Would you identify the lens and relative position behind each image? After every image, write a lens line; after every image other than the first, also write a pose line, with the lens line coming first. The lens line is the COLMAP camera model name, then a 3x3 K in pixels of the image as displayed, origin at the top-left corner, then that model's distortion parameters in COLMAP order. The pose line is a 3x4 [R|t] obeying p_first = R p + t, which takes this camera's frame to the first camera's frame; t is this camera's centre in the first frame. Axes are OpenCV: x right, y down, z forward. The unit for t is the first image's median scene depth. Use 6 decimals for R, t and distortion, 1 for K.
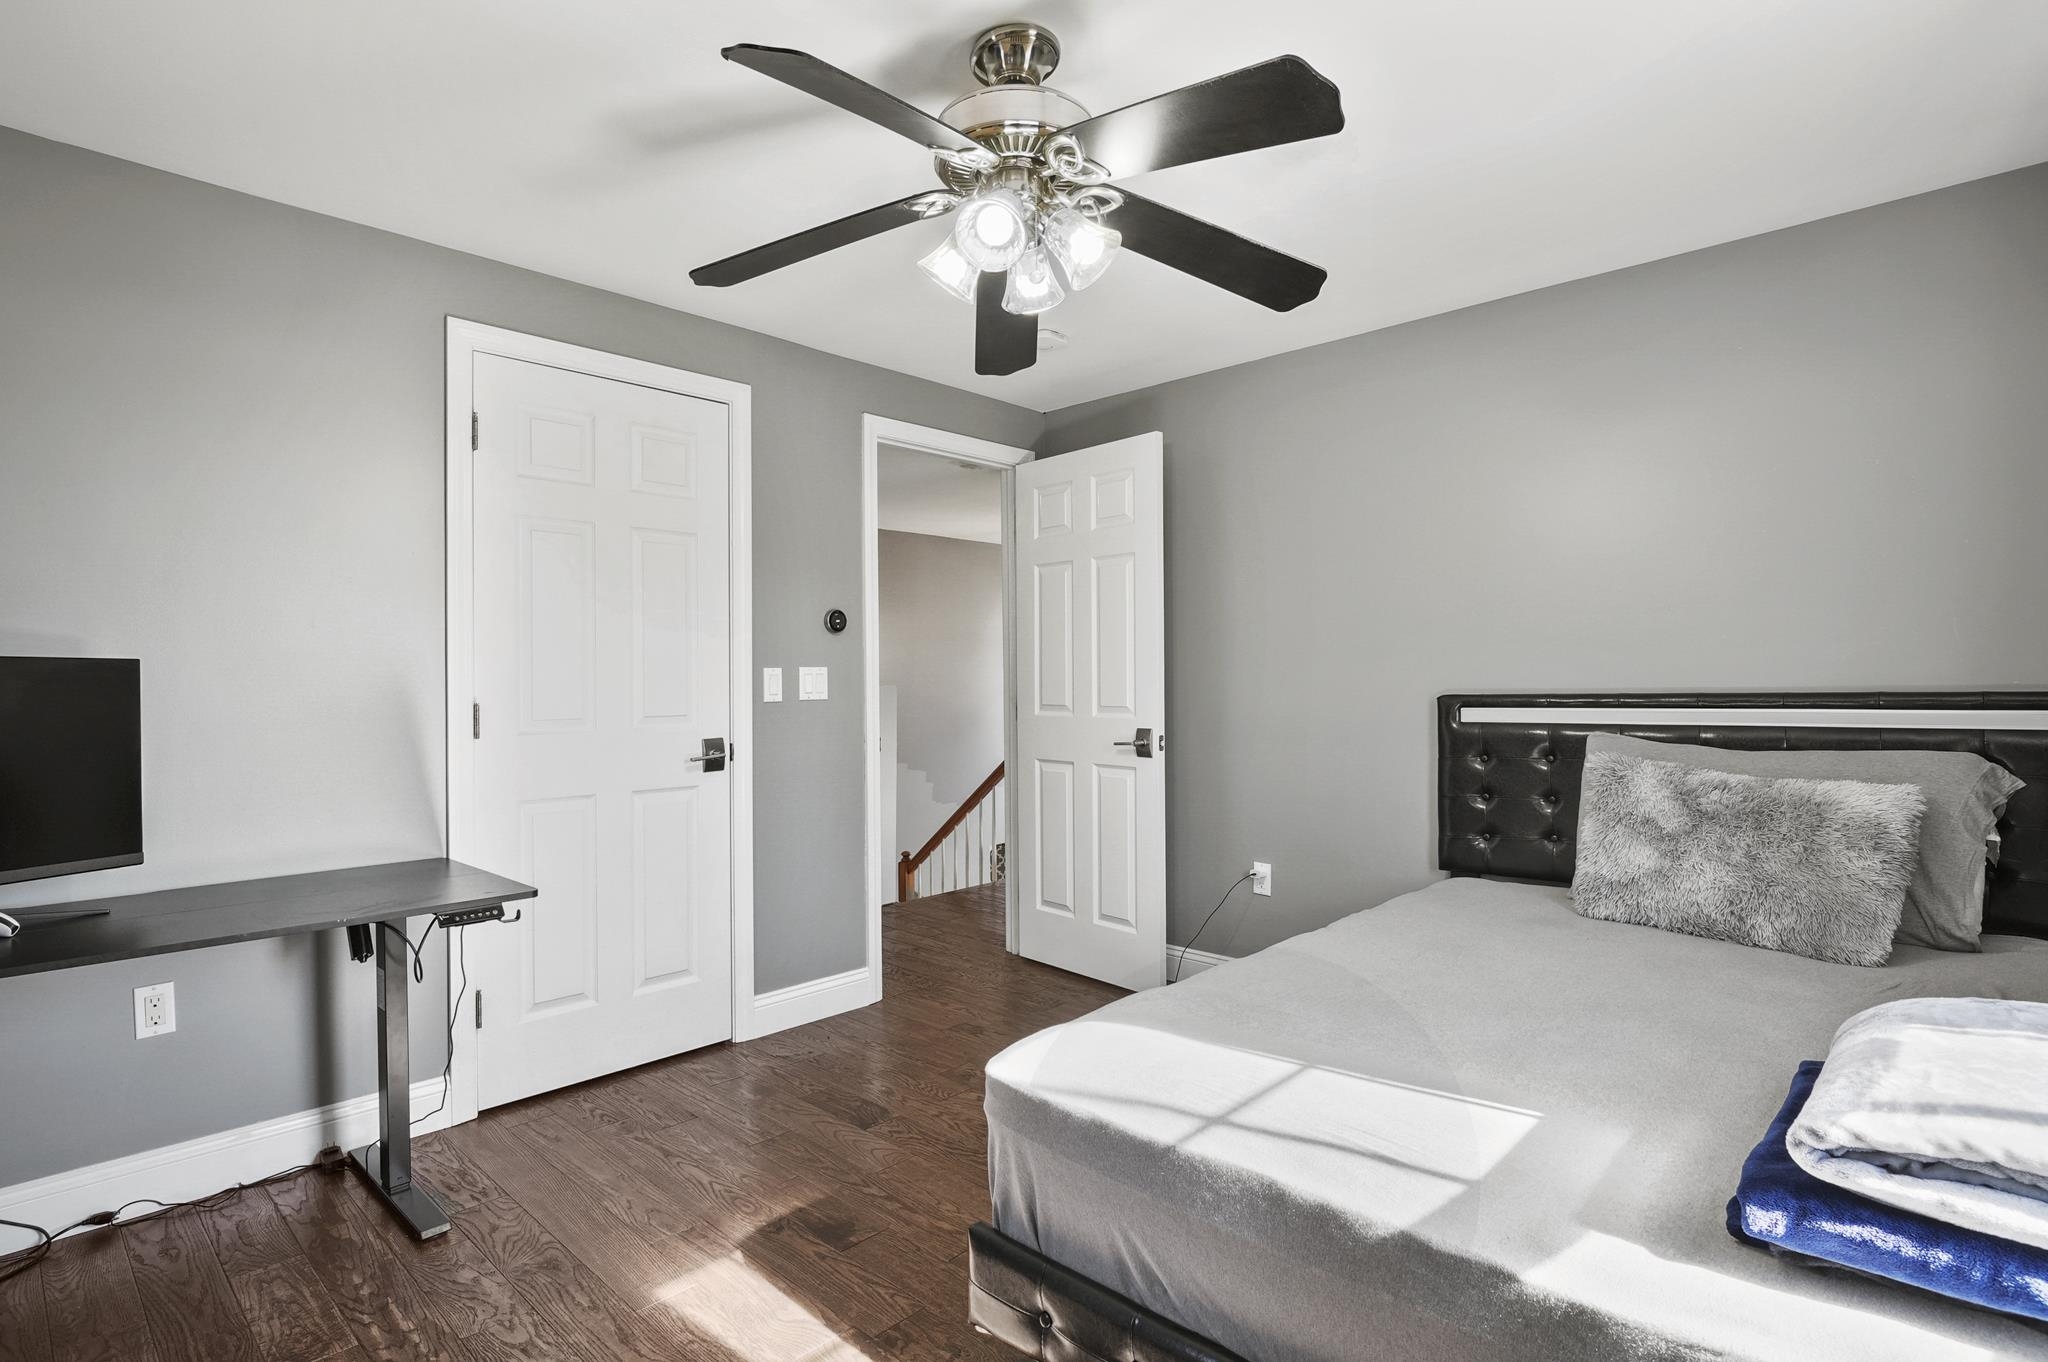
lens RADIAL K [[1014.7, 0, 1023.1], [0, 1014.7, 680.3], [0, 0, 1]] dist [0.001650, -0.000104]
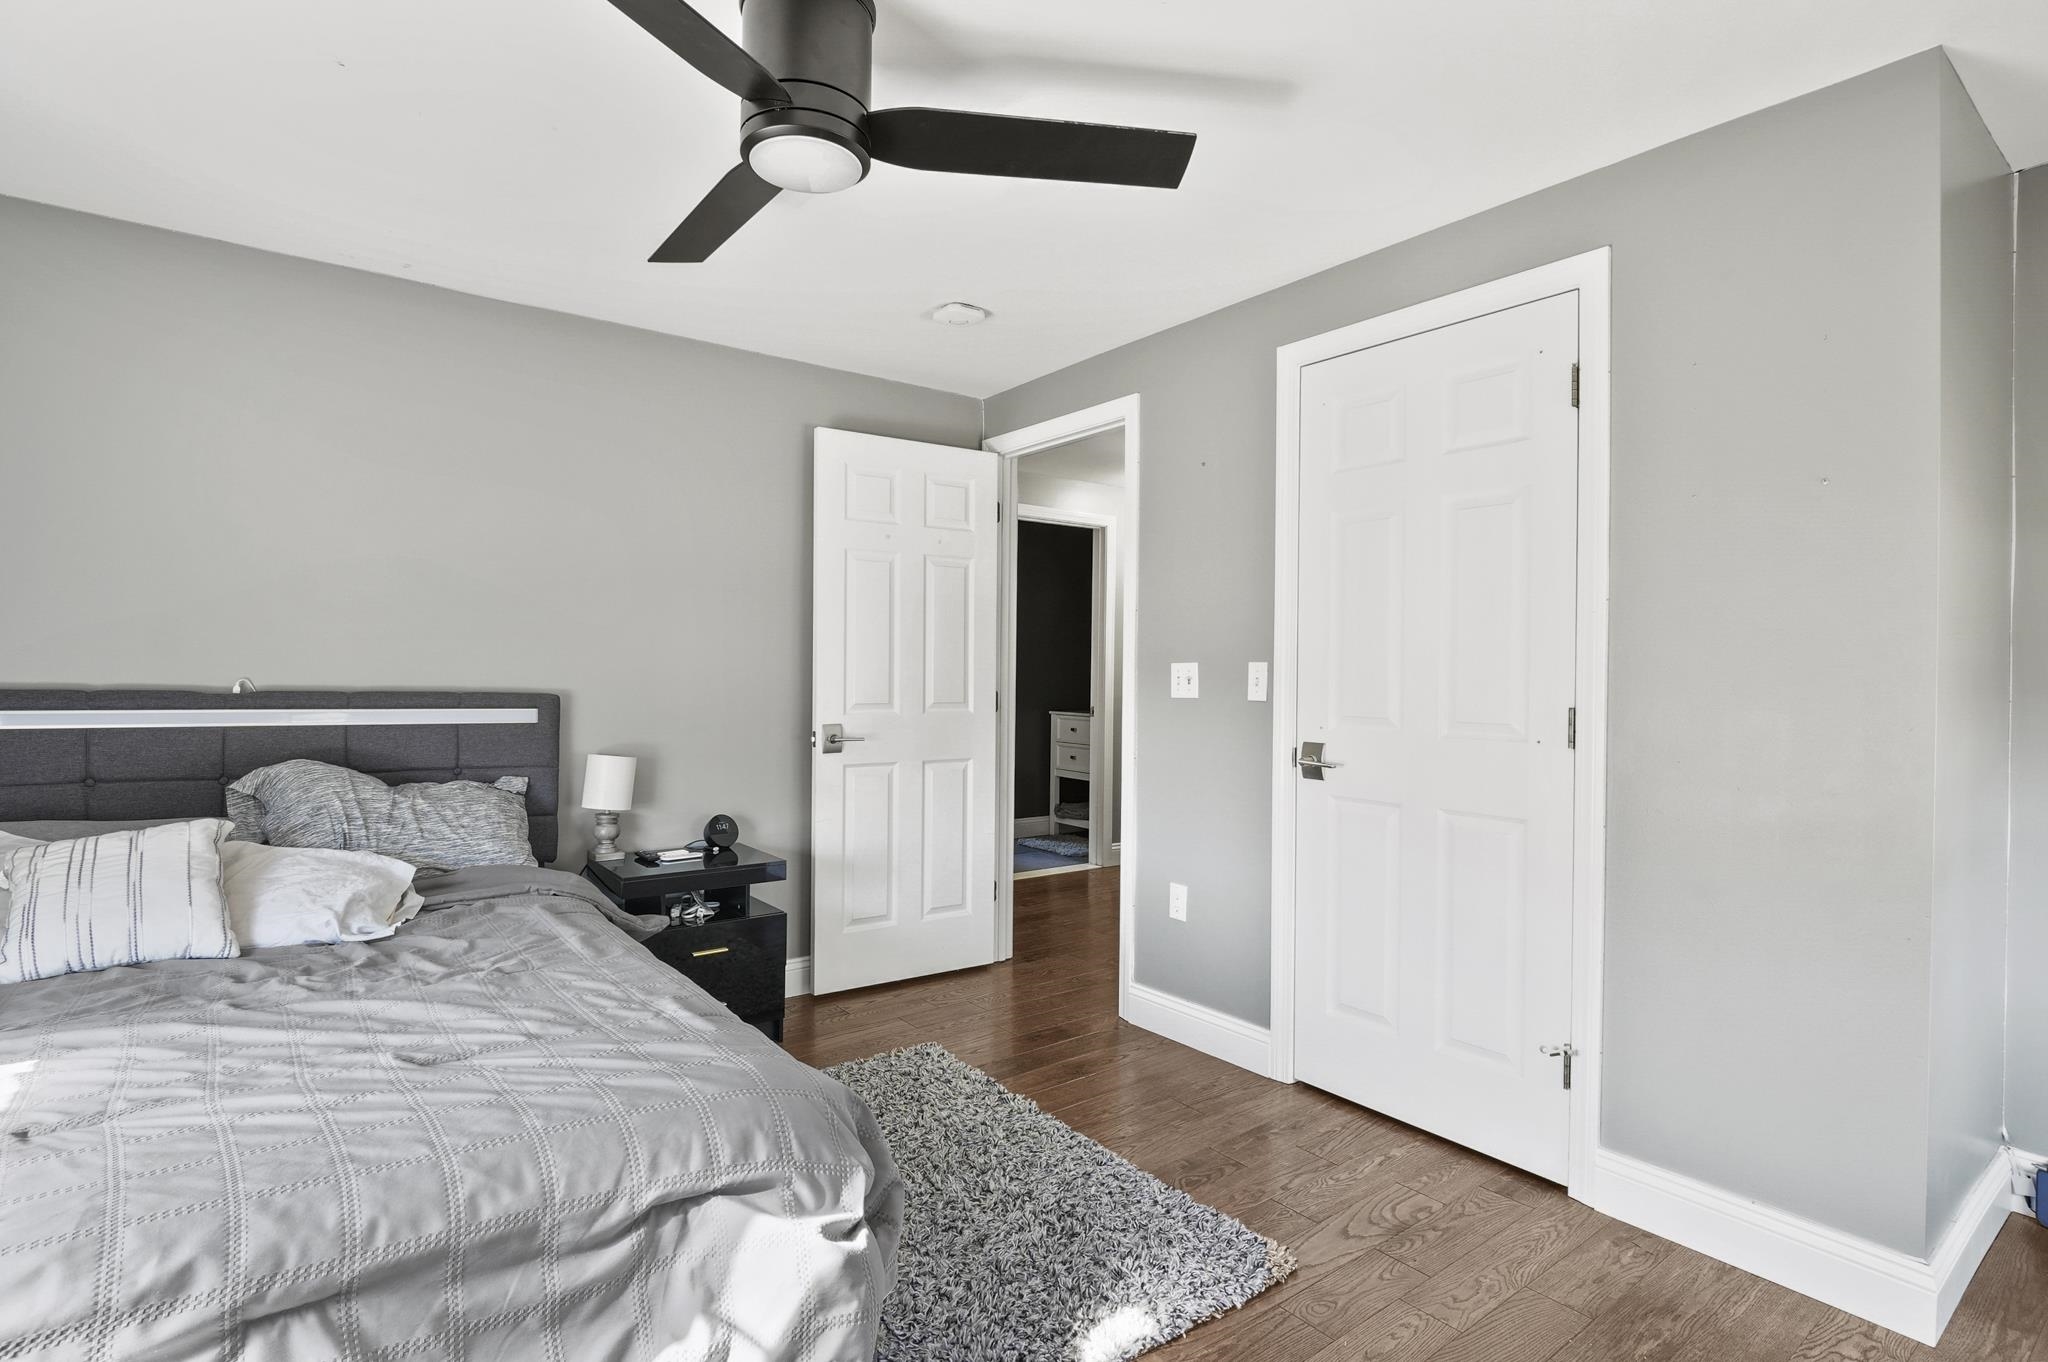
lens RADIAL K [[1014.7, 0, 1024.3], [0, 1014.7, 676.5], [0, 0, 1]] dist [0.001650, -0.000104]
pose [[-0.146983, 0.003403, -0.989133, 0.481057], [-0.014081, 0.999886, 0.005533, -0.000658], [0.989039, 0.014741, -0.146918, 0.749085]]
